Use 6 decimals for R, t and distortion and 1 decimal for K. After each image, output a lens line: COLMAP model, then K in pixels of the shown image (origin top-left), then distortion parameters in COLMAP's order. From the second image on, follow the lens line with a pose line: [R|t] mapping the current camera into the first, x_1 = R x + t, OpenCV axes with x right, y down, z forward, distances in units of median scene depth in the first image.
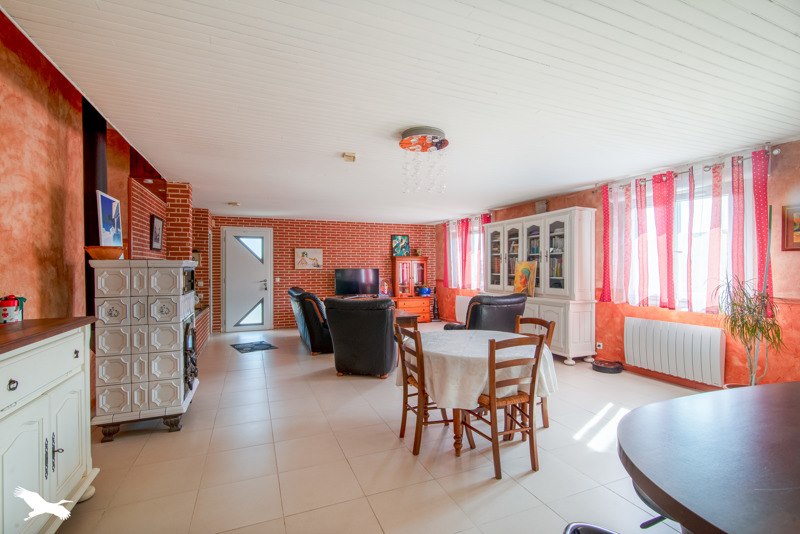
lens RADIAL K [[363.2, 0, 399.0], [0, 363.2, 268.9], [0, 0, 1]] dist [0.001360, 0.000031]
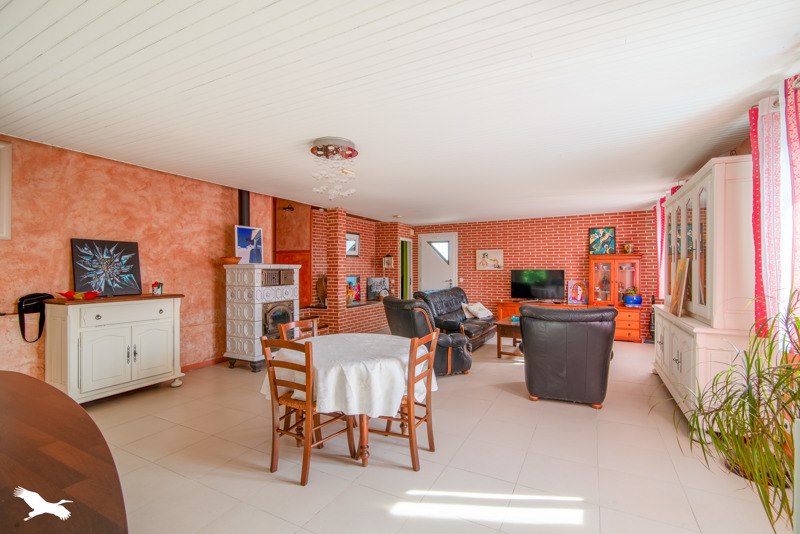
lens RADIAL K [[363.2, 0, 400.0], [0, 363.2, 268.0], [0, 0, 1]] dist [0.001360, 0.000031]
pose [[0.644658, -0.000506, -0.764471, 0.367892], [-0.002511, 0.999993, -0.002780, -0.001800], [0.764467, 0.003712, 0.644652, 0.169226]]
